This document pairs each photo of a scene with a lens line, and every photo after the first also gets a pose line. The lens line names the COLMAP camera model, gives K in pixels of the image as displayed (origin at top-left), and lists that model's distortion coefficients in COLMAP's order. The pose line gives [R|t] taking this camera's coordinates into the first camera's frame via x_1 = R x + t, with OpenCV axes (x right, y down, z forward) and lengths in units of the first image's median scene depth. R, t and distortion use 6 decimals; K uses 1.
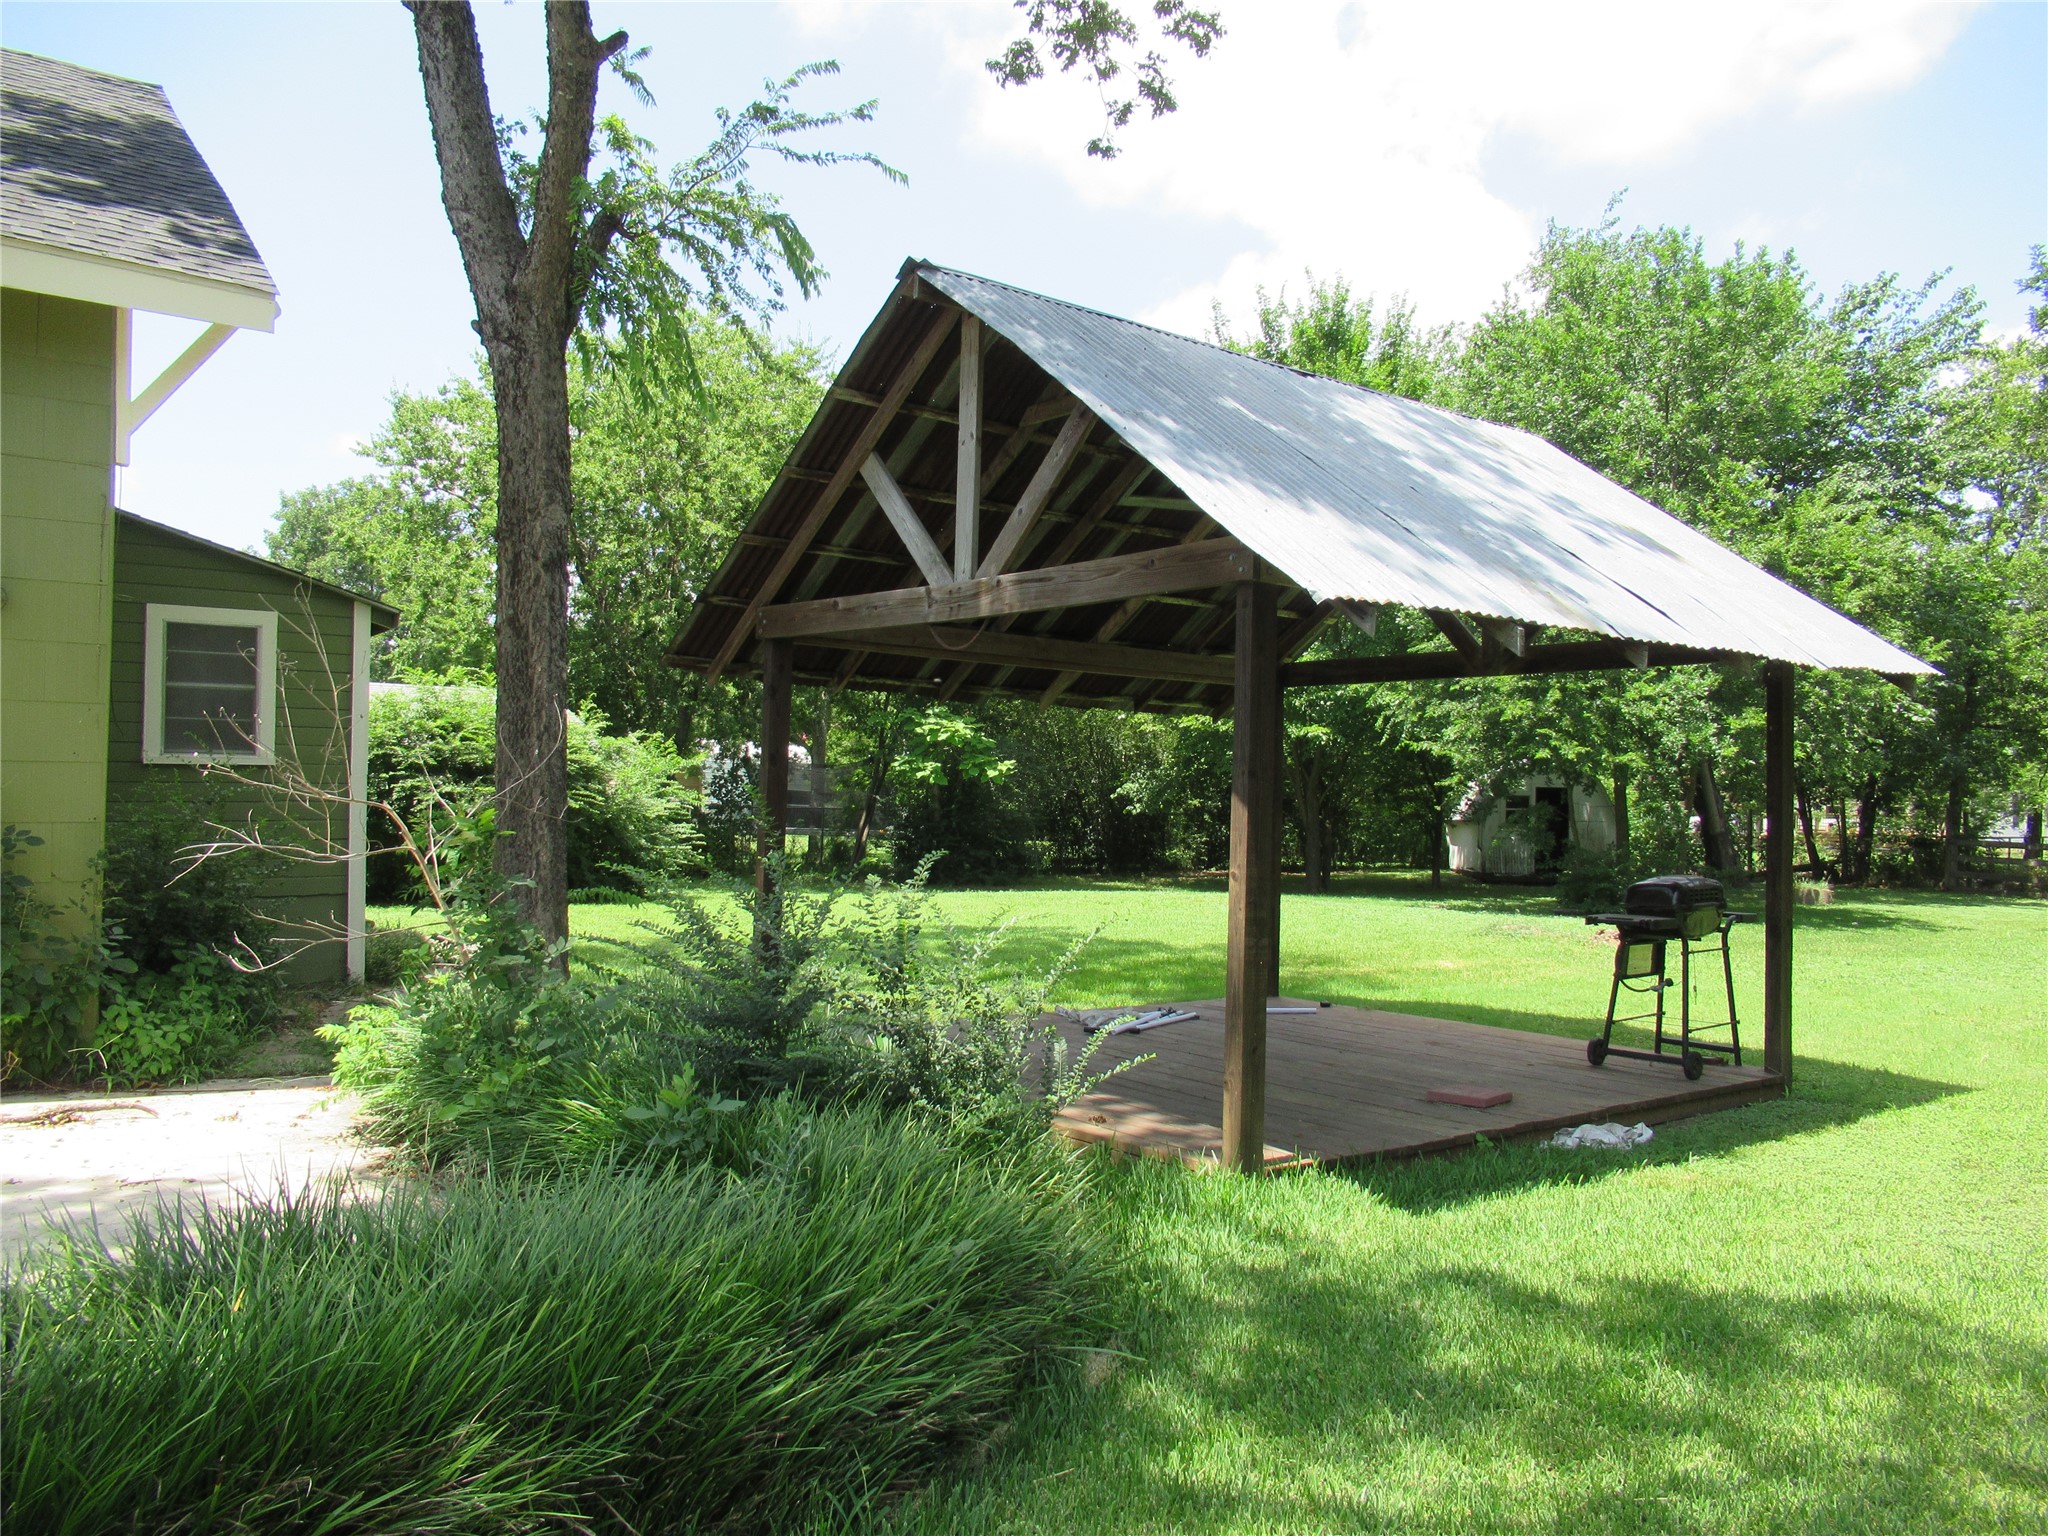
lens RADIAL K [[1522.0, 0, 1024.0], [0, 1522.0, 768.0], [0, 0, 1]] dist [-0.010056, 0.003394]
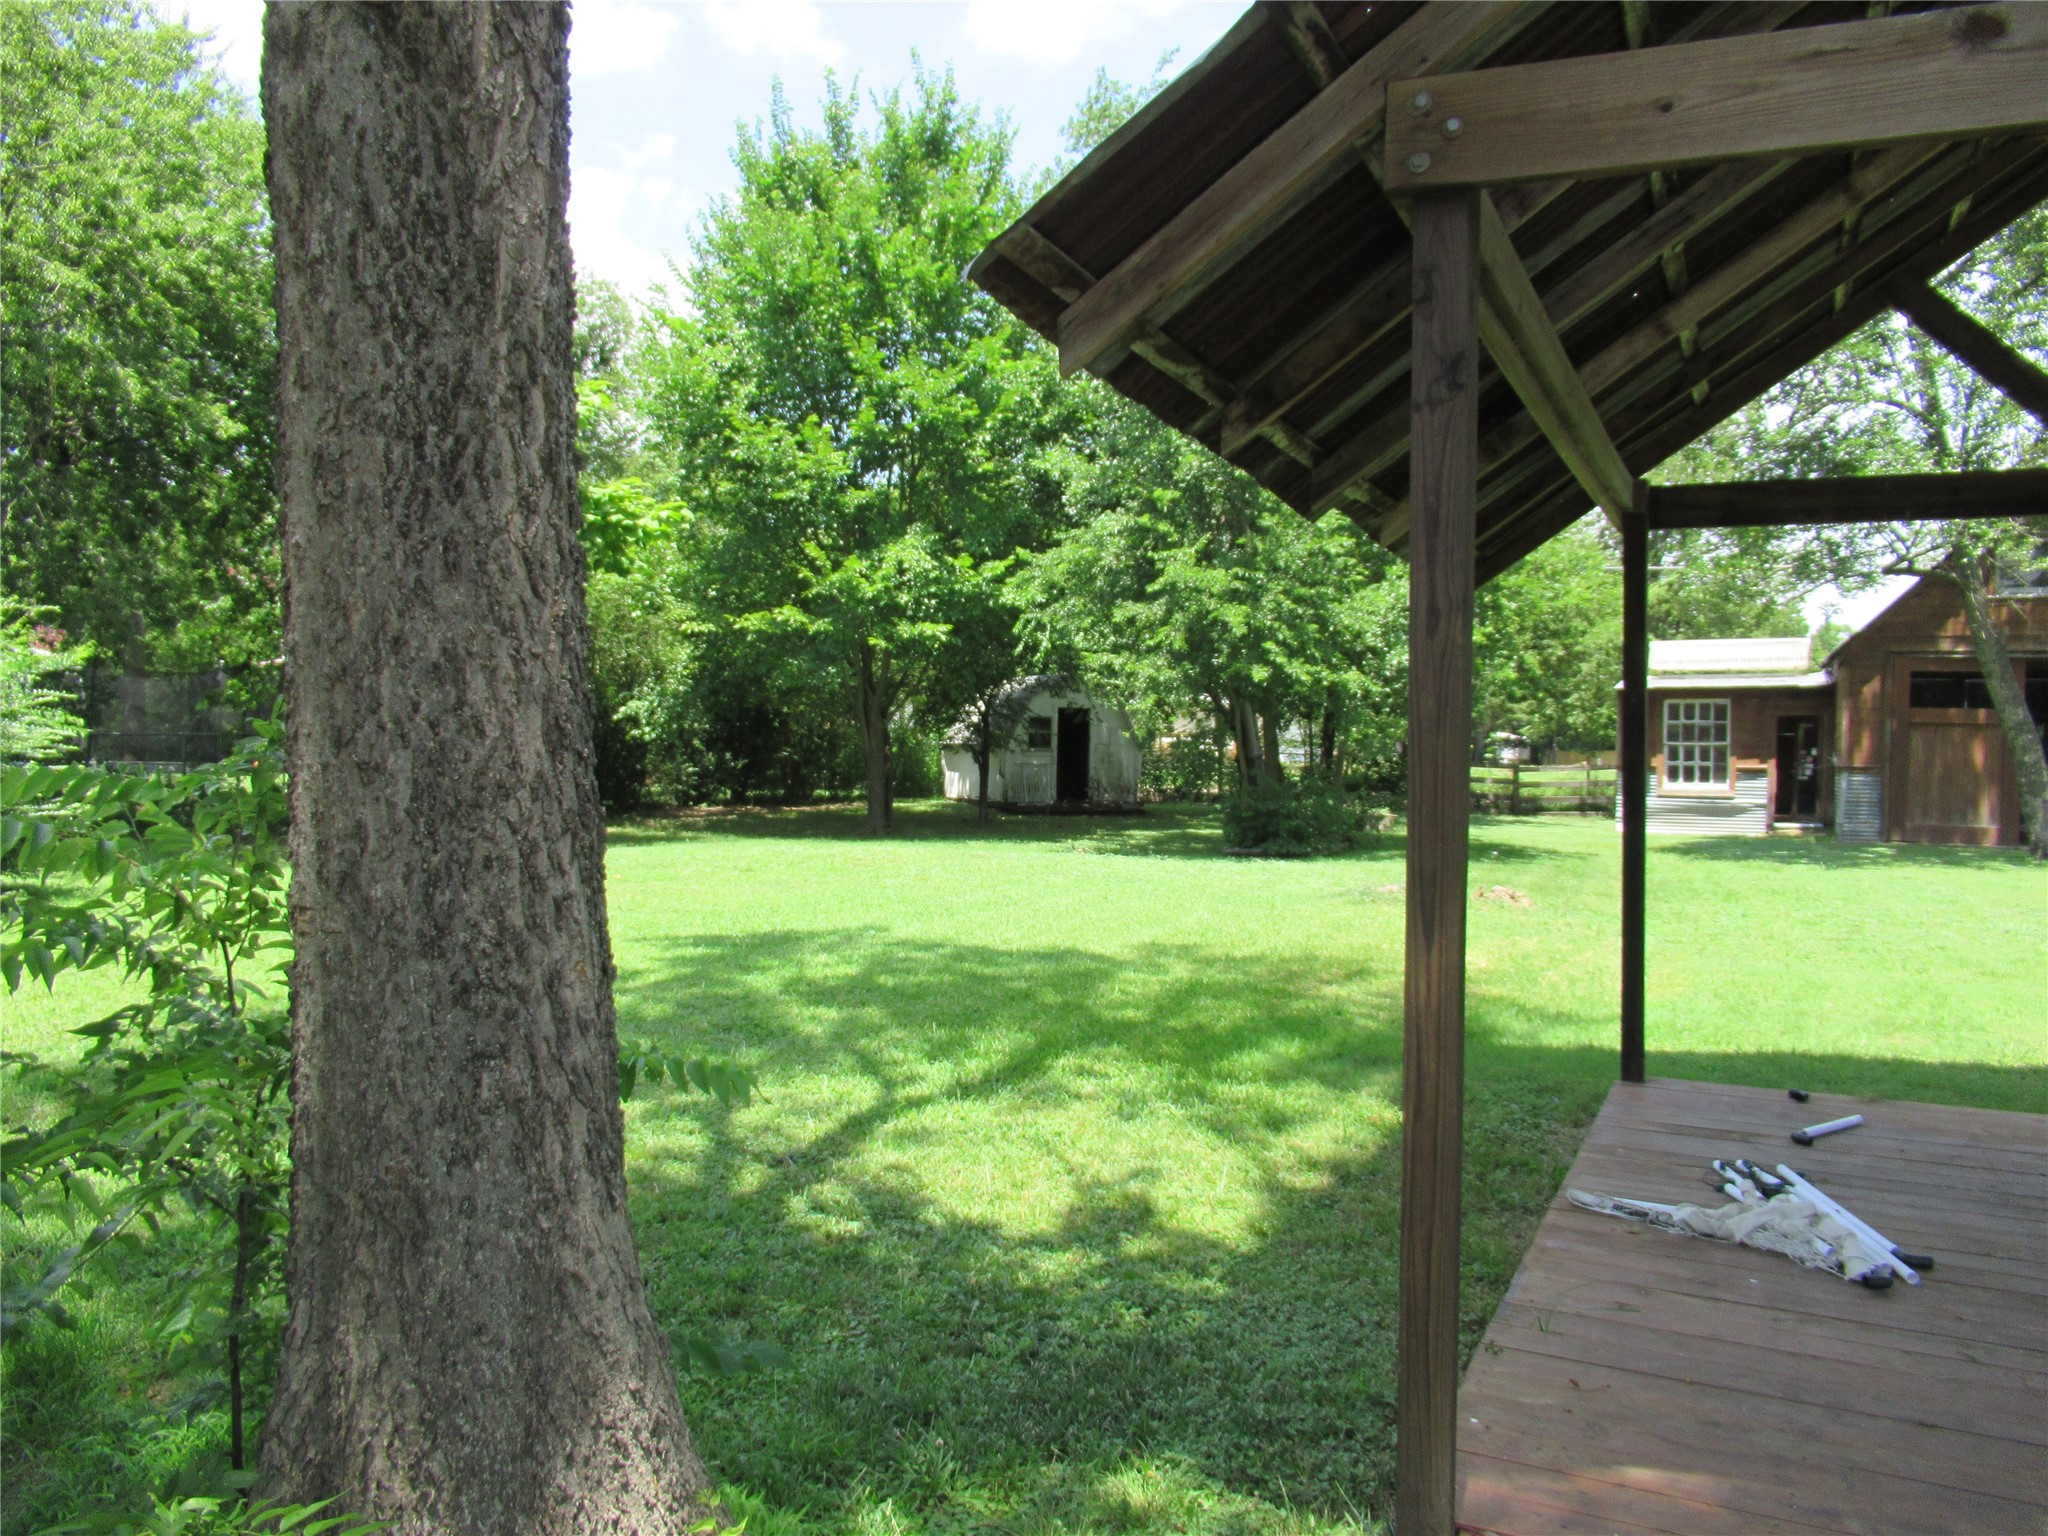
lens RADIAL K [[1522.0, 0, 1024.0], [0, 1522.0, 768.0], [0, 0, 1]] dist [-0.010056, 0.003394]
pose [[0.896053, -0.014030, 0.443725, -0.099364], [-0.010687, 0.998529, 0.053152, 0.000680], [-0.443818, -0.052369, 0.894585, 0.213658]]
